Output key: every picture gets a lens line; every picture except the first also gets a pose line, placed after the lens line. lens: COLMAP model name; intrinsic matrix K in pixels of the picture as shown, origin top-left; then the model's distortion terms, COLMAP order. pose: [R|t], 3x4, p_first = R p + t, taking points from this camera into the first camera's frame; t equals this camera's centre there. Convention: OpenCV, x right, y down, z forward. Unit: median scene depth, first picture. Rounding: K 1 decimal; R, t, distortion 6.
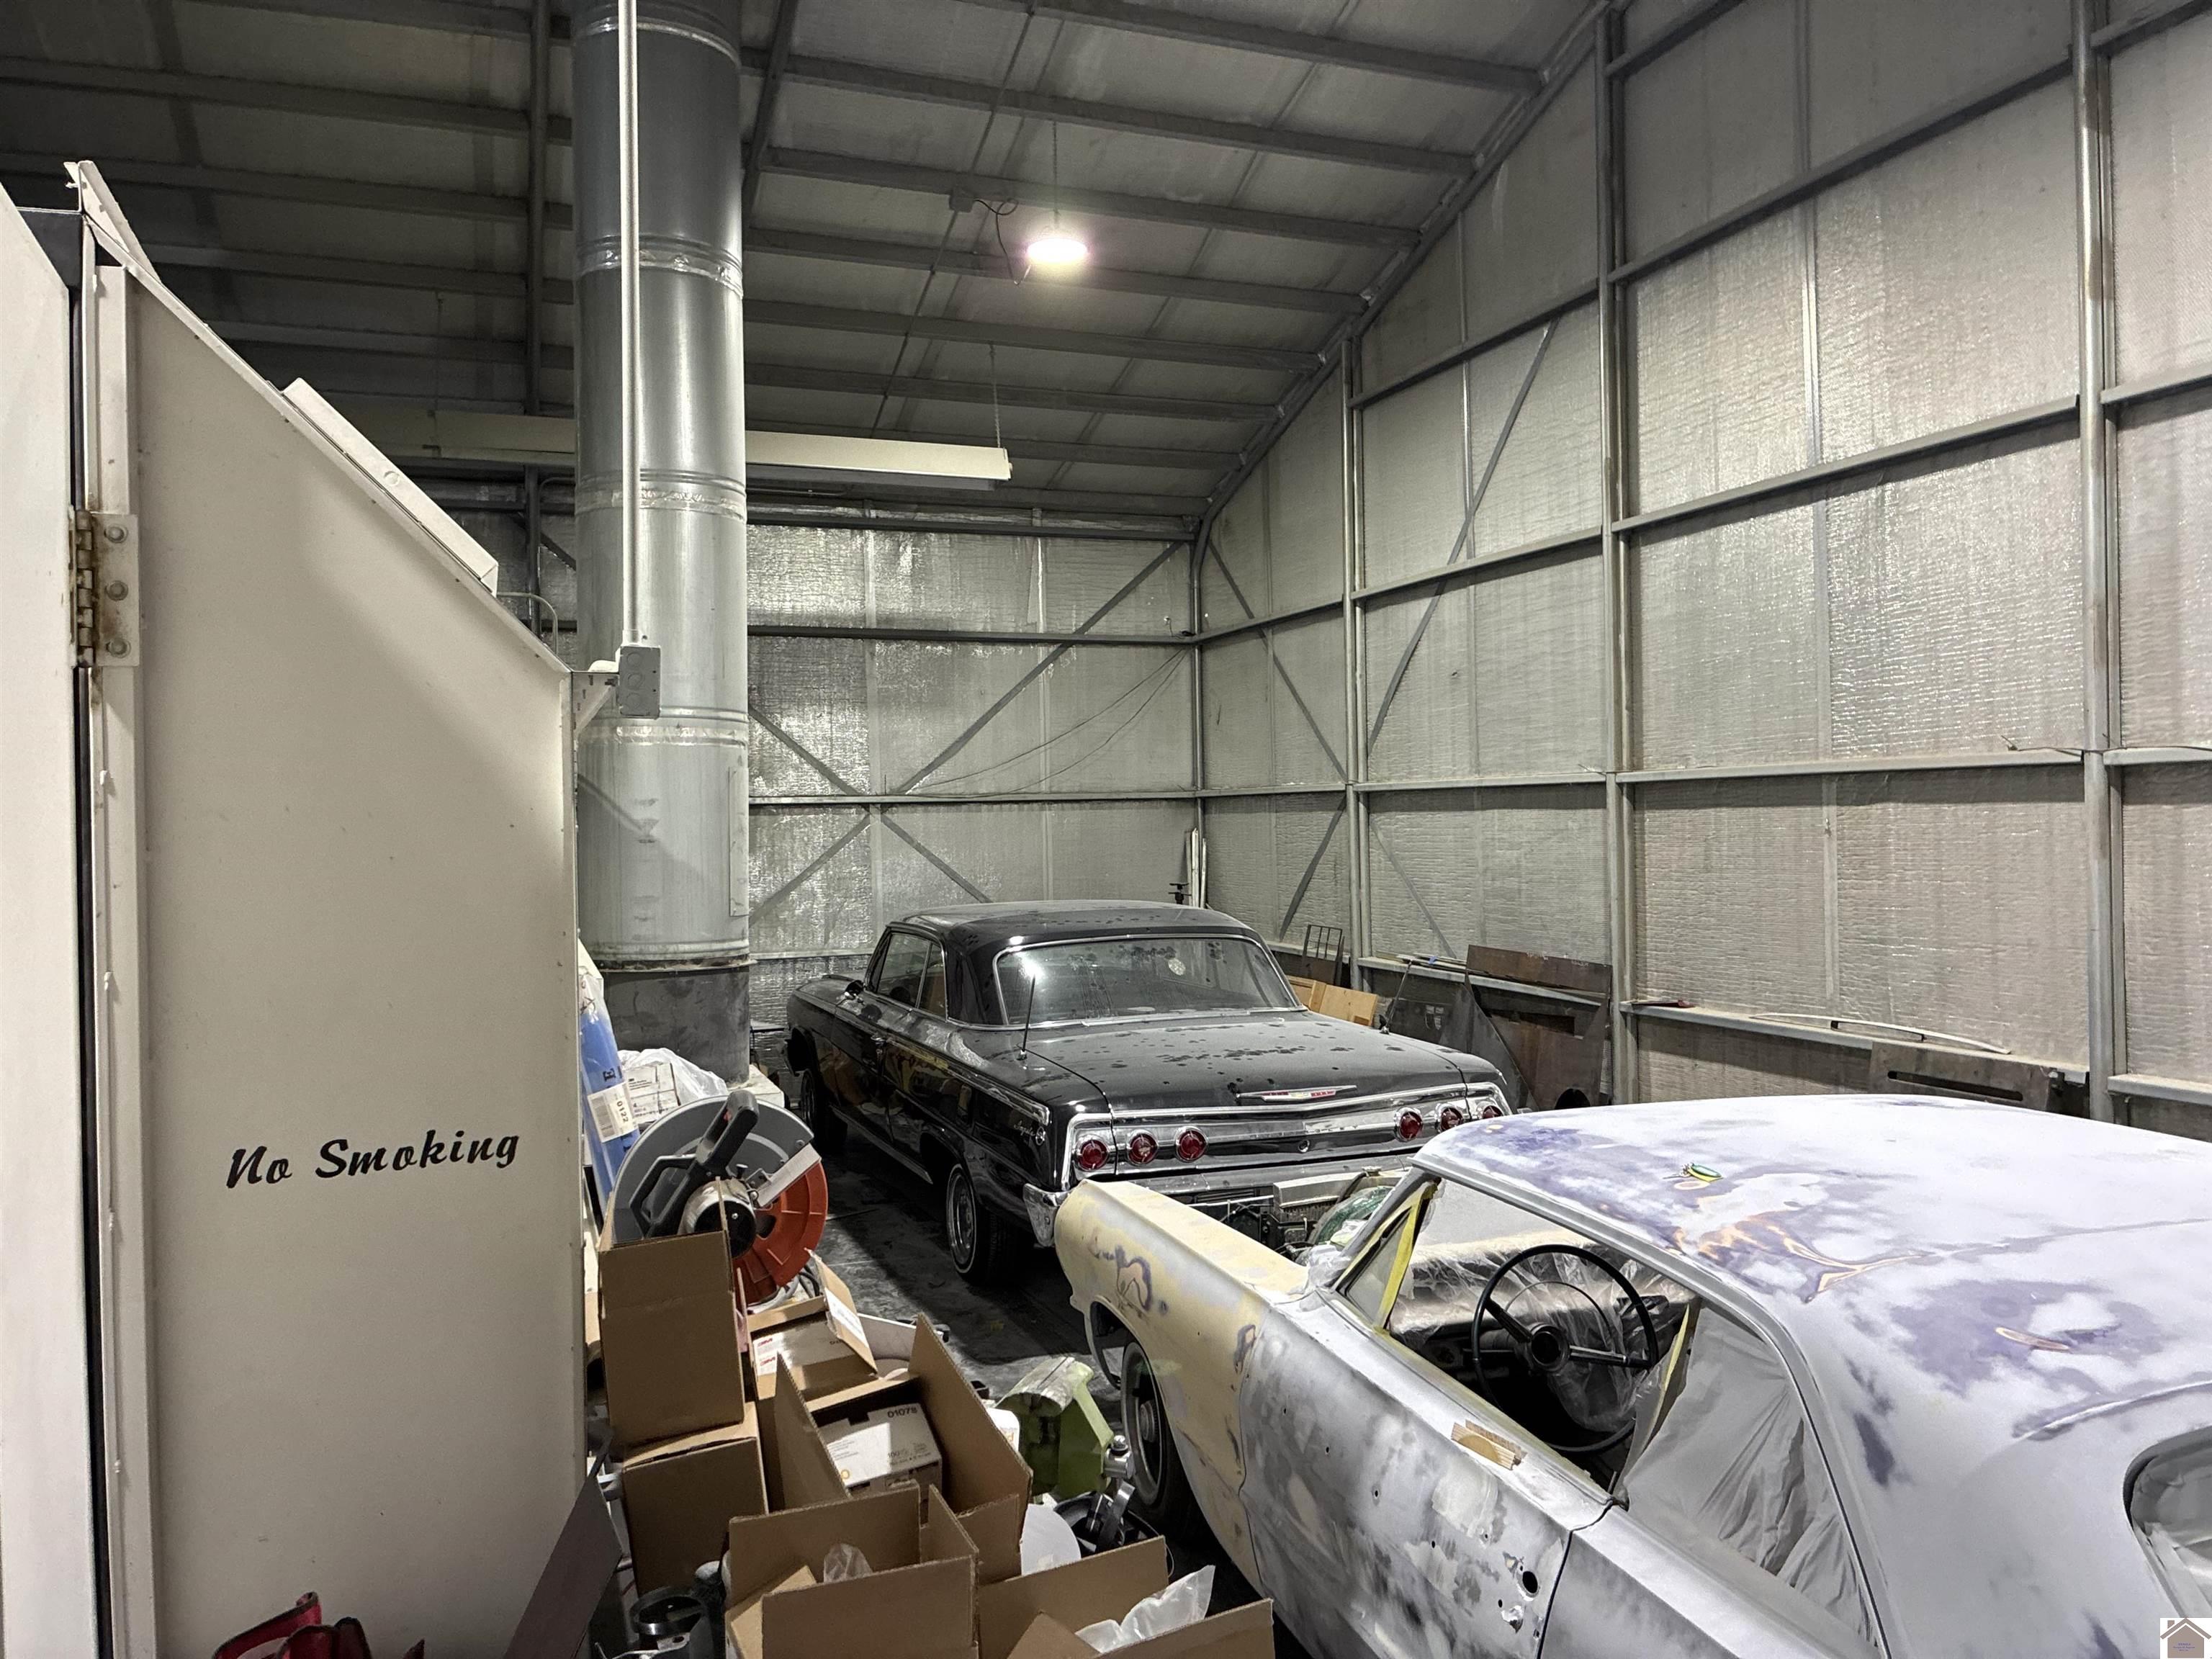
lens RADIAL K [[1737.2, 0, 1112.3], [0, 1737.2, 815.5], [0, 0, 1]] dist [0.000570, 0.001885]
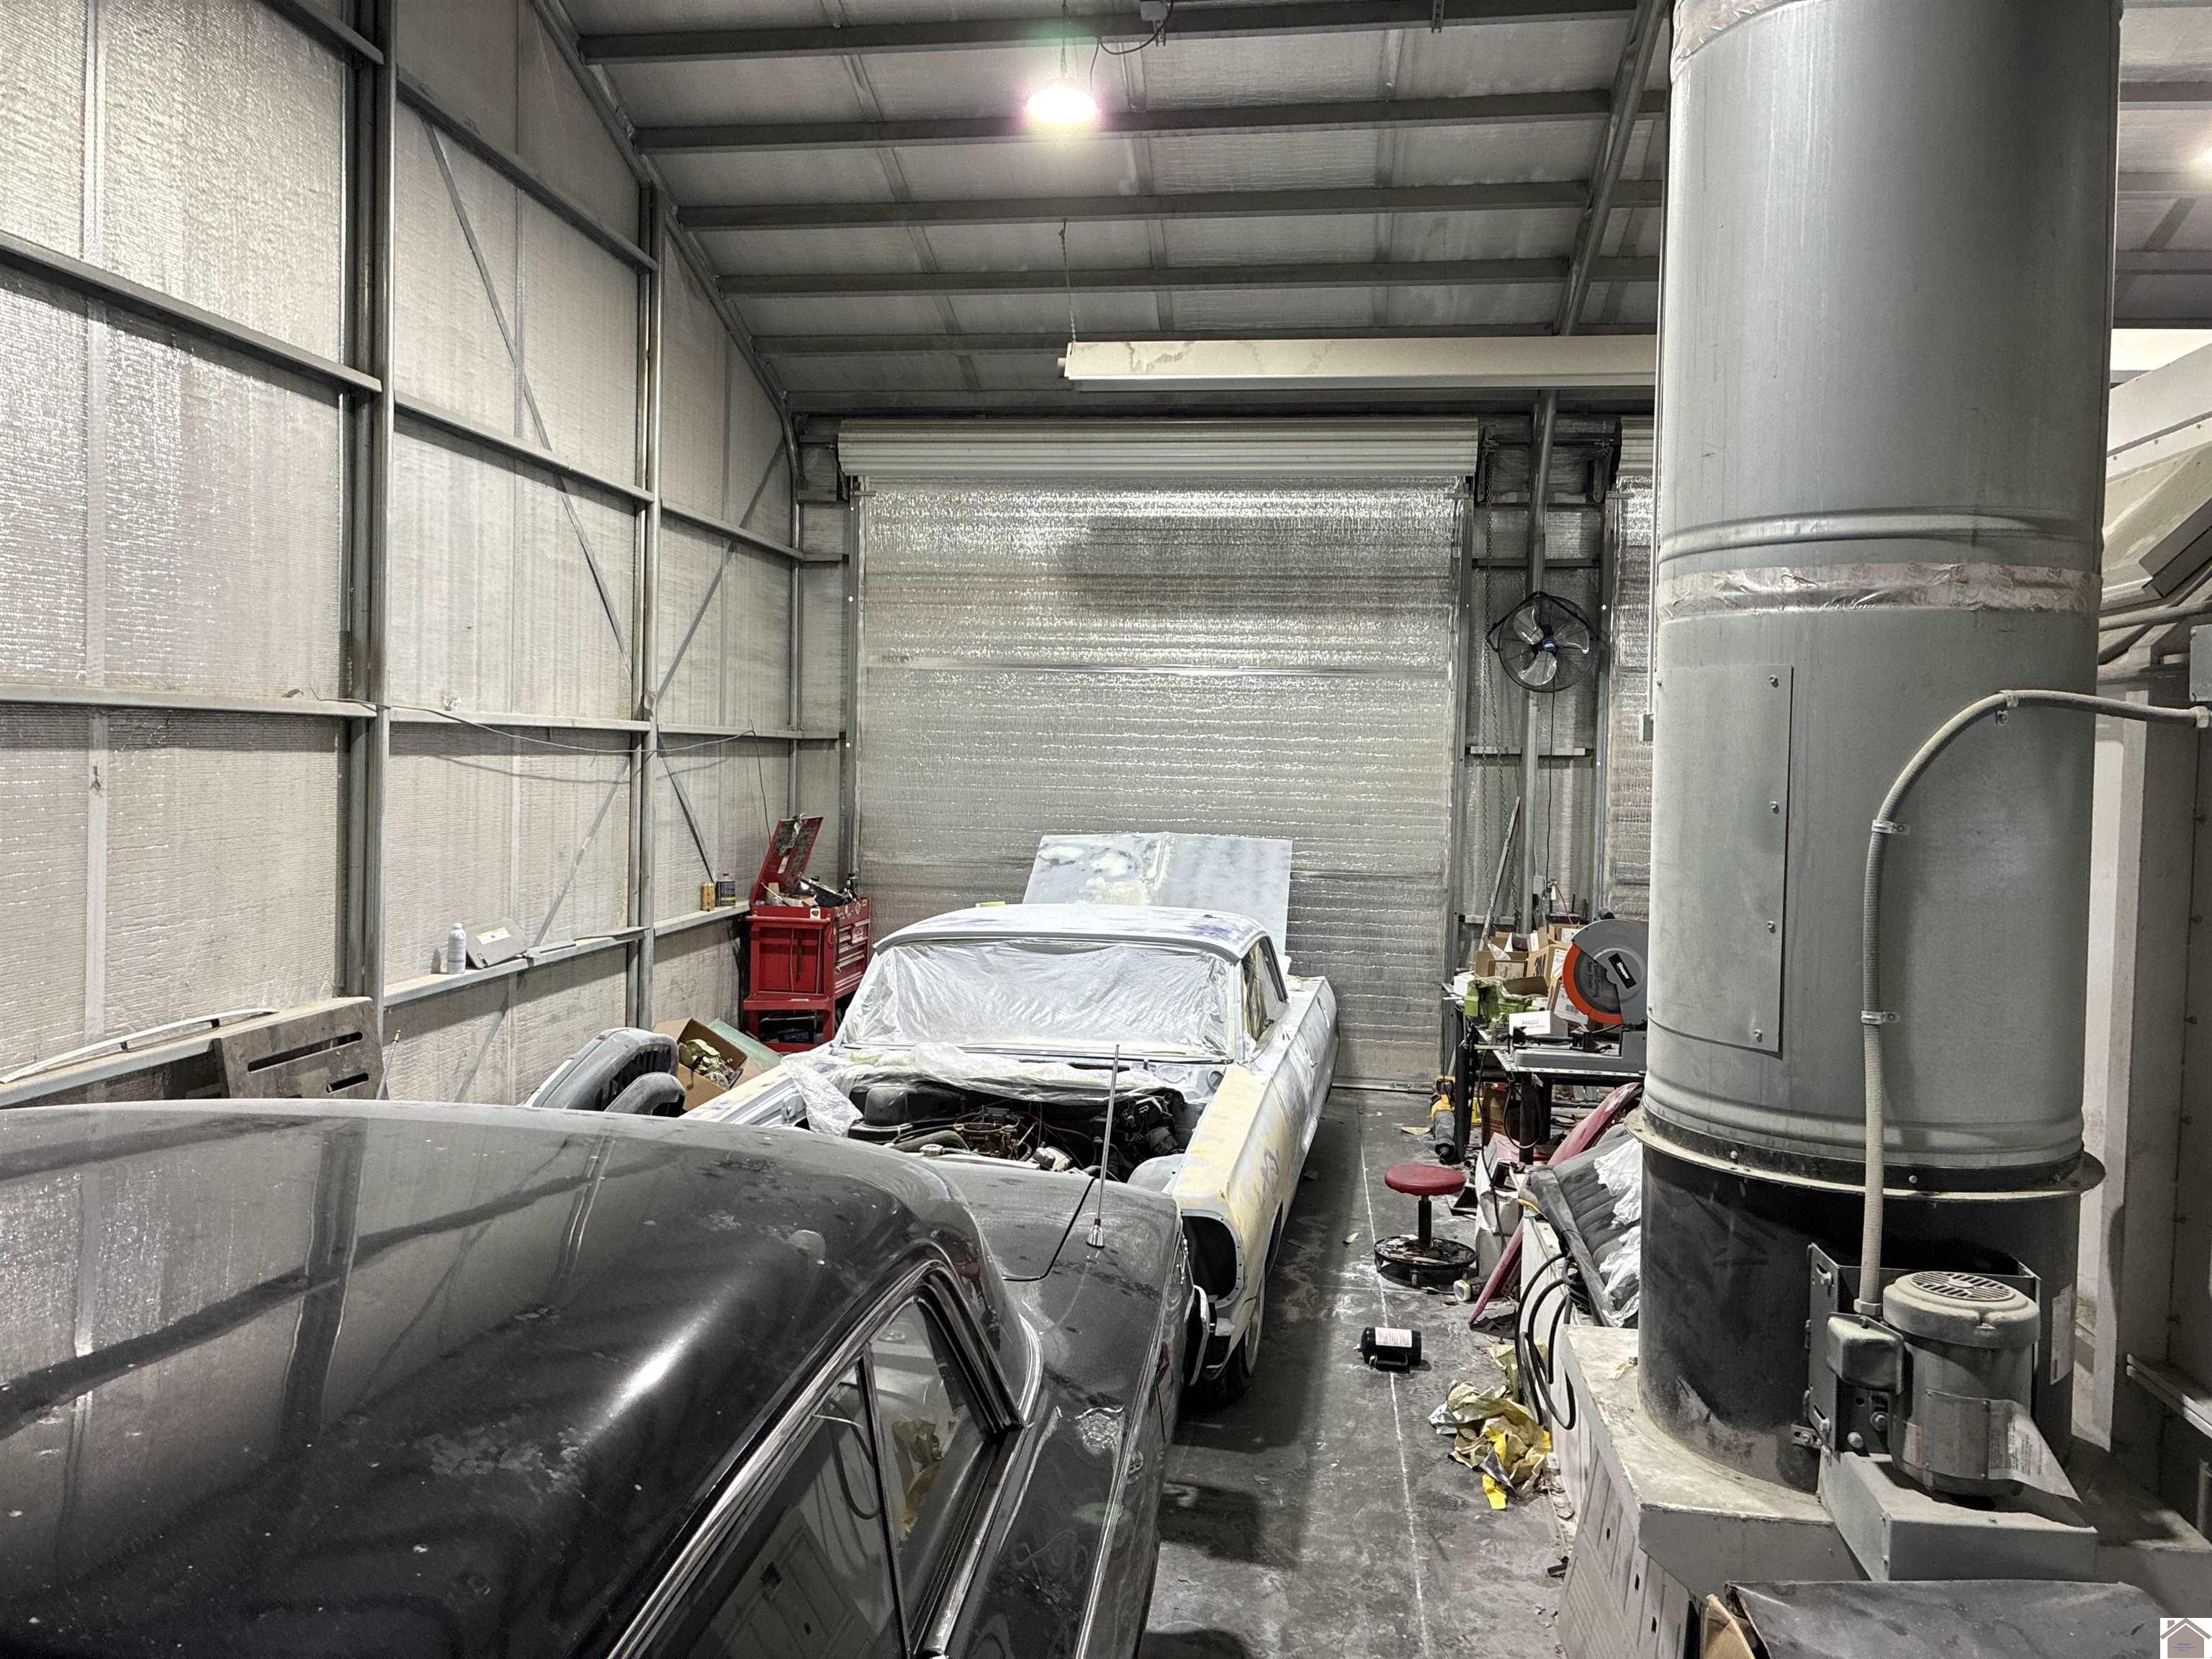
lens RADIAL K [[1737.2, 0, 1112.3], [0, 1737.2, 815.5], [0, 0, 1]] dist [0.000570, 0.001885]
pose [[-0.895041, -0.016183, 0.445690, -0.356464], [-0.004549, 0.999621, 0.027161, 0.000336], [-0.445961, 0.022283, -0.894775, 1.586946]]
